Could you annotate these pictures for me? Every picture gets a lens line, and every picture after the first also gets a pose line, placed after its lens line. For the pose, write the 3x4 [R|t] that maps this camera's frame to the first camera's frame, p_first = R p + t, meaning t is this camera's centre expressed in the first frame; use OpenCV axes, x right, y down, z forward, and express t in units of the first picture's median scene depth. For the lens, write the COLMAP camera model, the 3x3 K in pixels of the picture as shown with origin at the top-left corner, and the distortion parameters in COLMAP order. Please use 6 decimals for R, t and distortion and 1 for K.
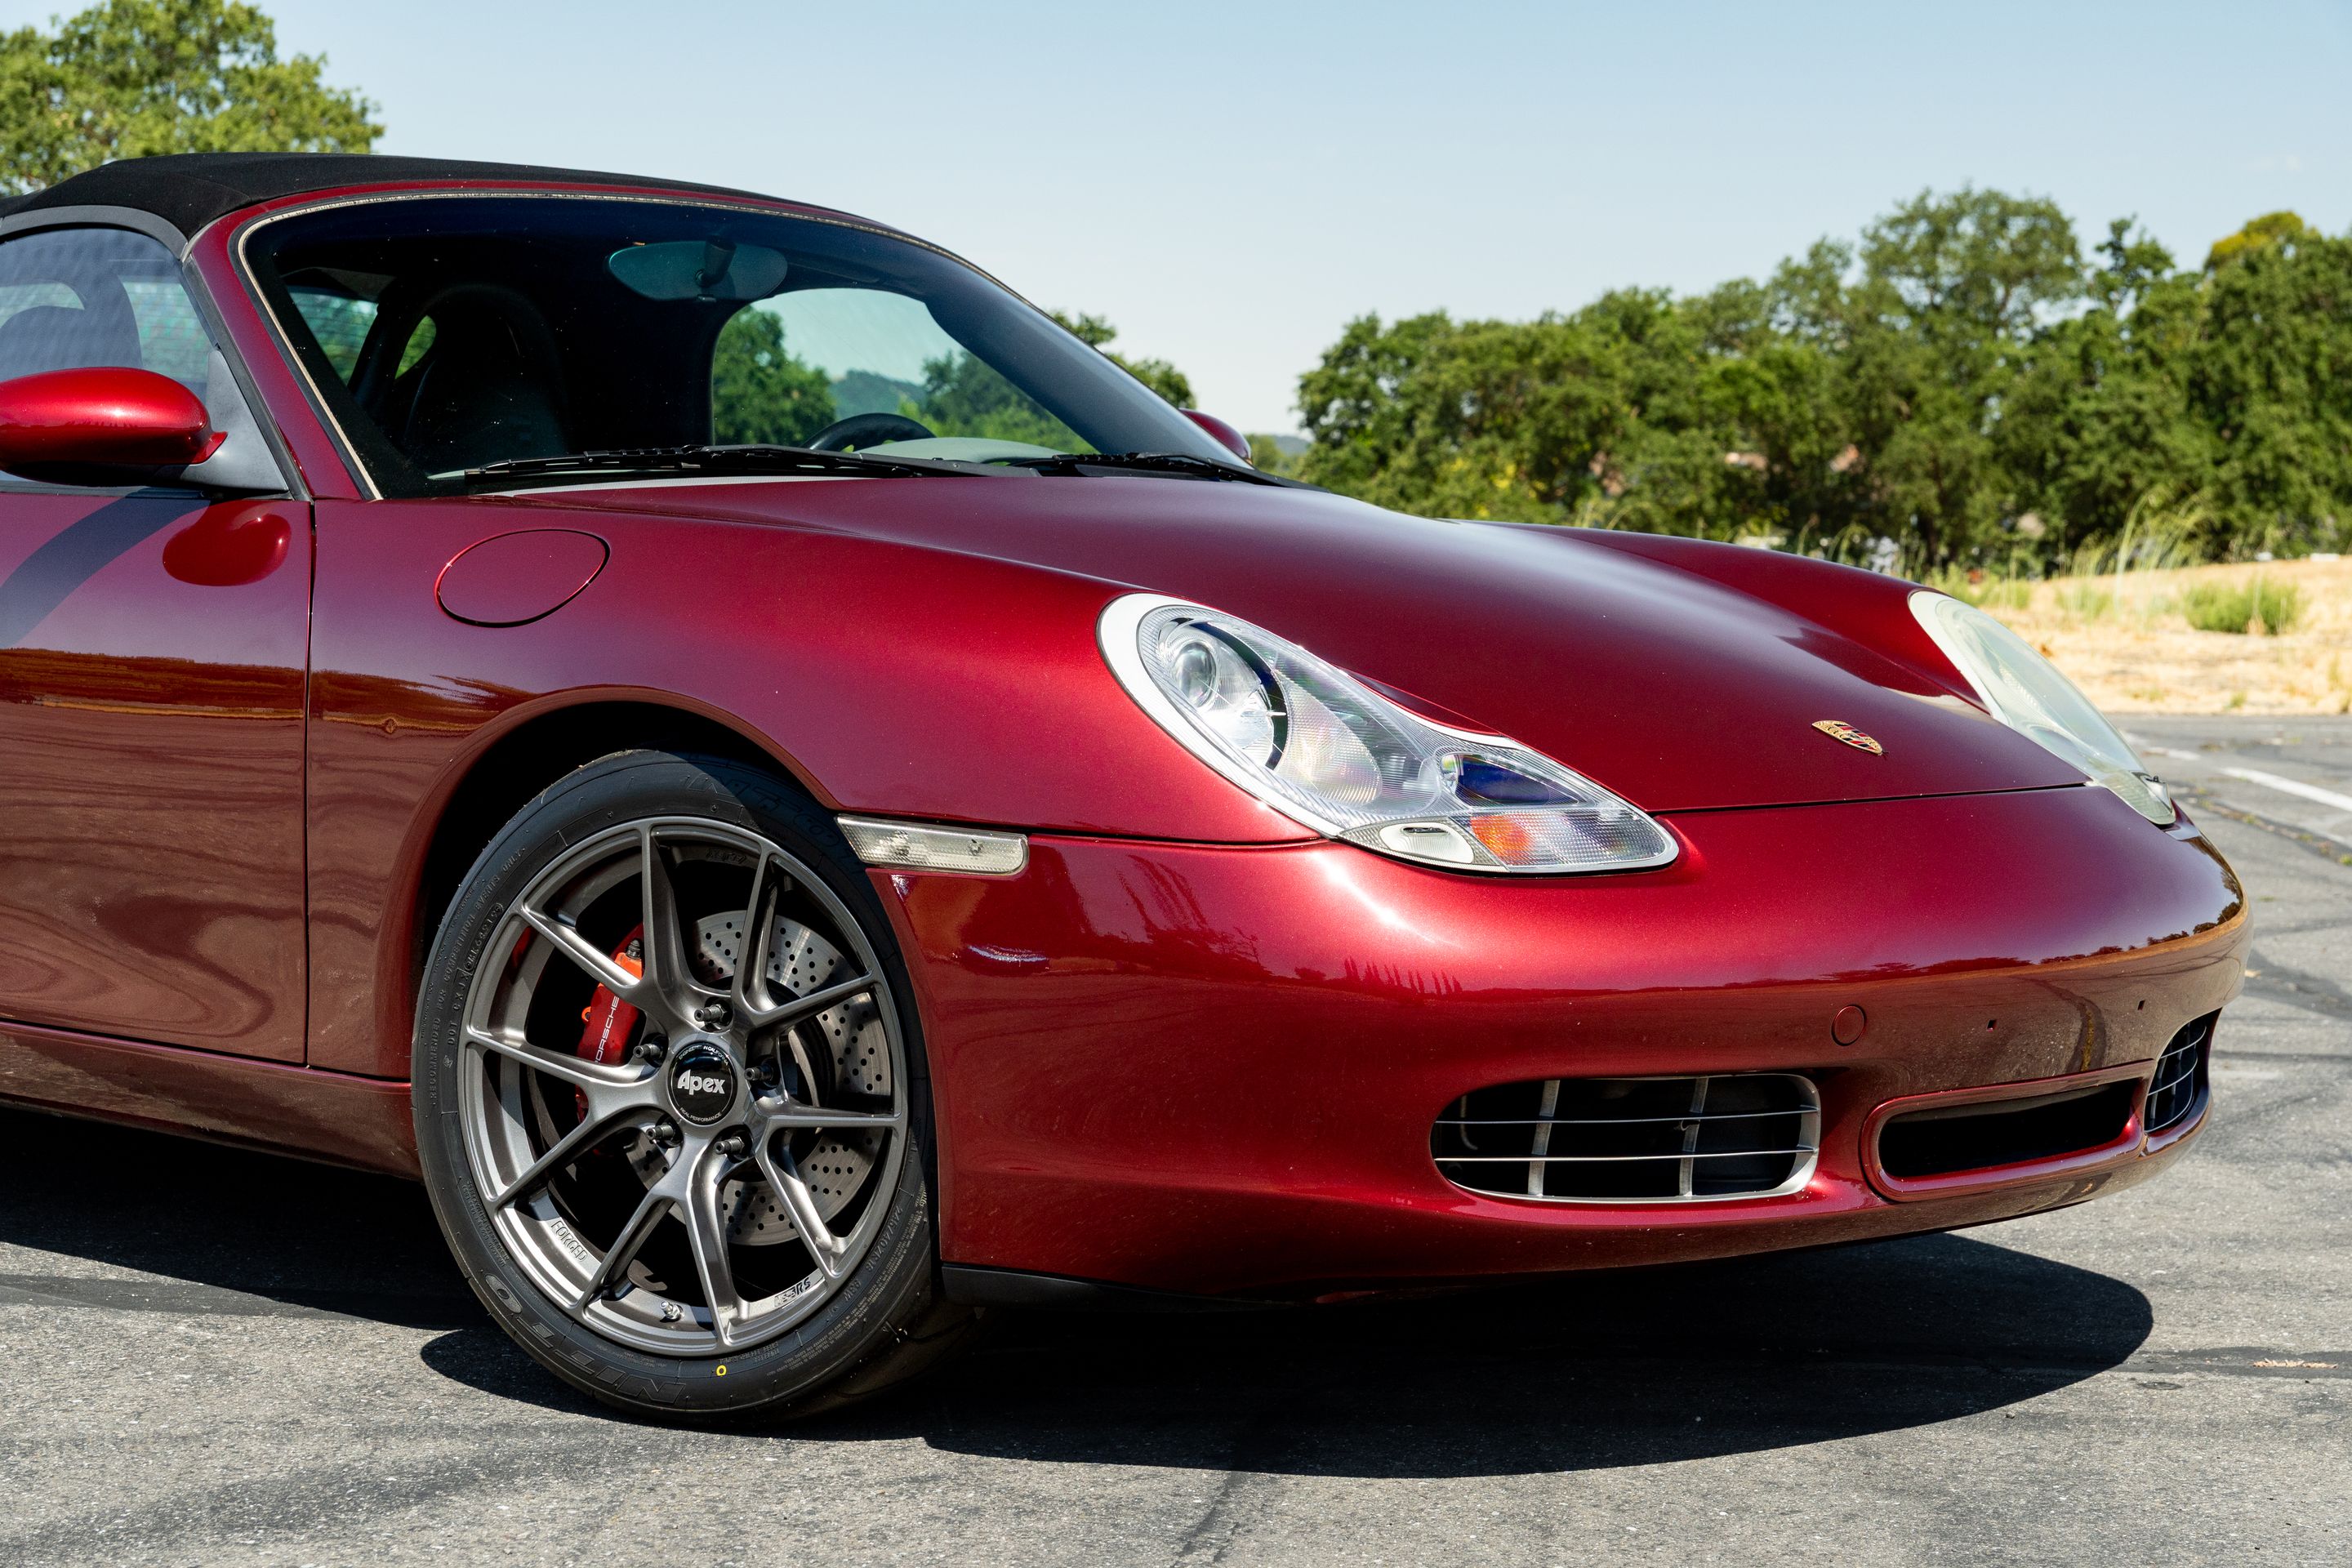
lens RADIAL K [[4729.4, 0, 1221.1], [0, 4729.4, 807.6], [0, 0, 1]] dist [0.070948, 0.000000]
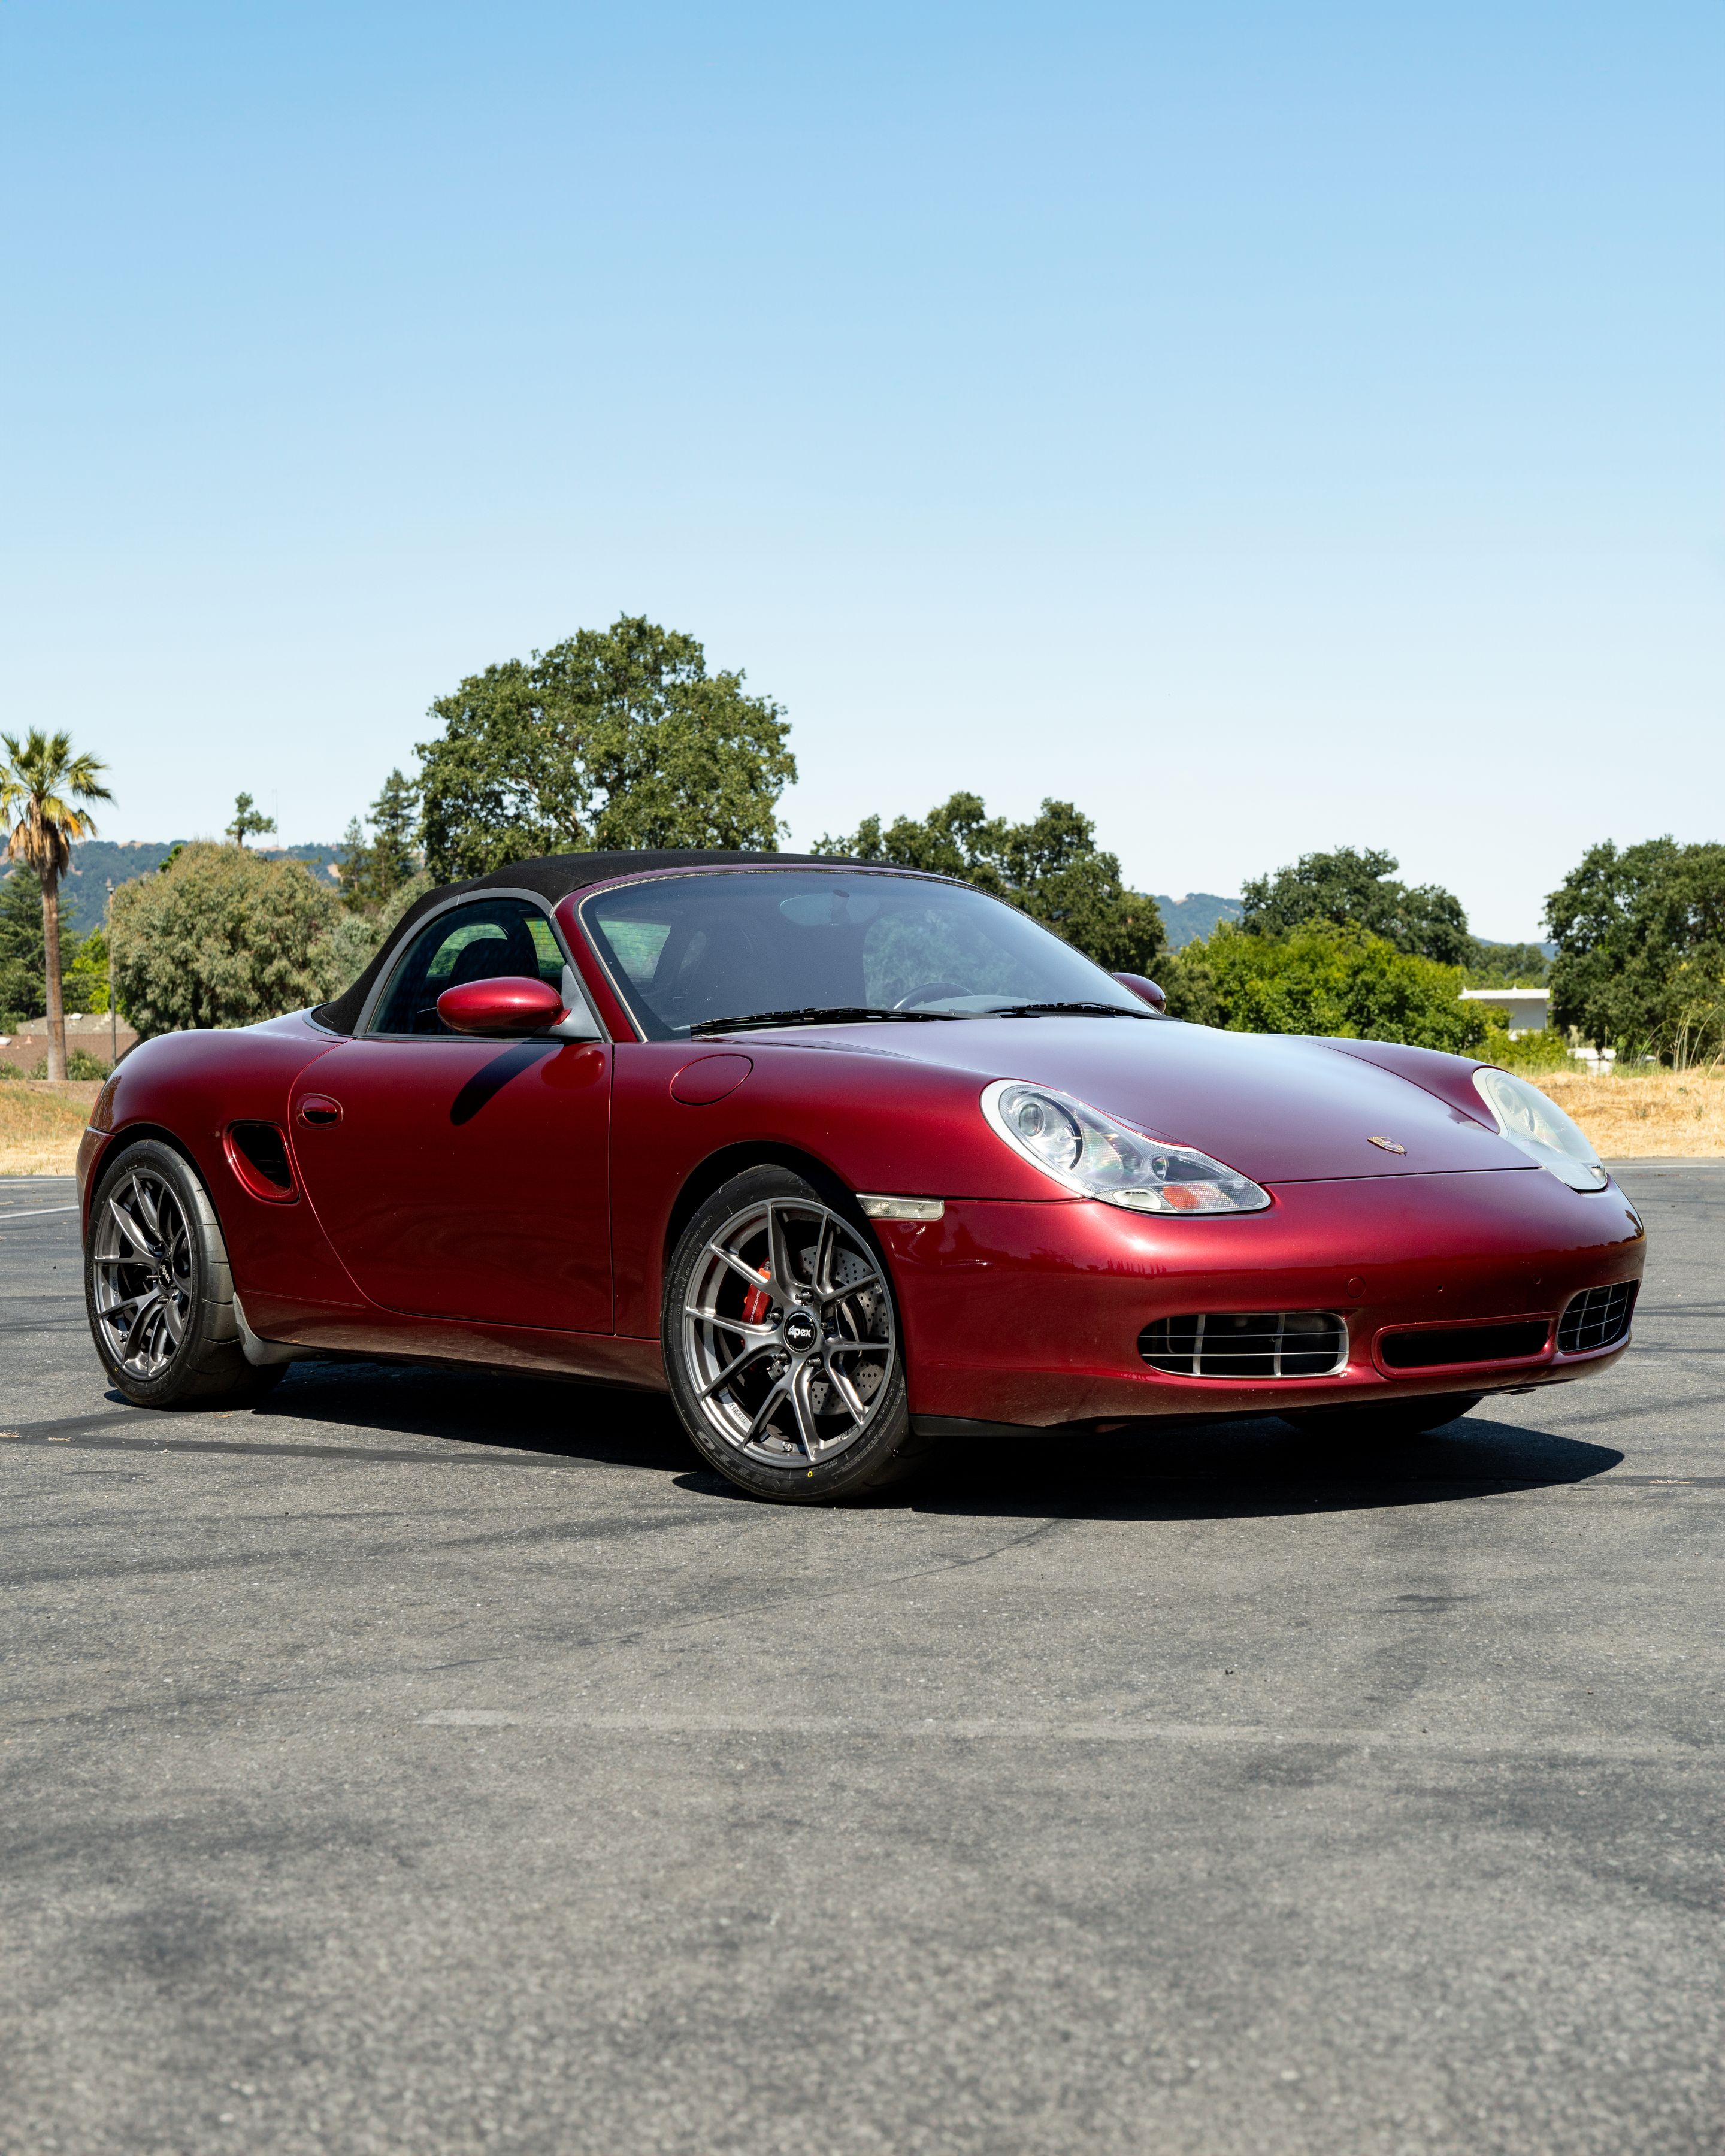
lens RADIAL K [[4302.6, 0, 863.3], [0, 4302.6, 1101.6], [0, 0, 1]] dist [0.113717, 0.000000]
pose [[0.985296, -0.025395, -0.168961, 0.198183], [0.018217, 0.998870, -0.043897, 0.036718], [0.169885, 0.040174, 0.984645, -0.687683]]
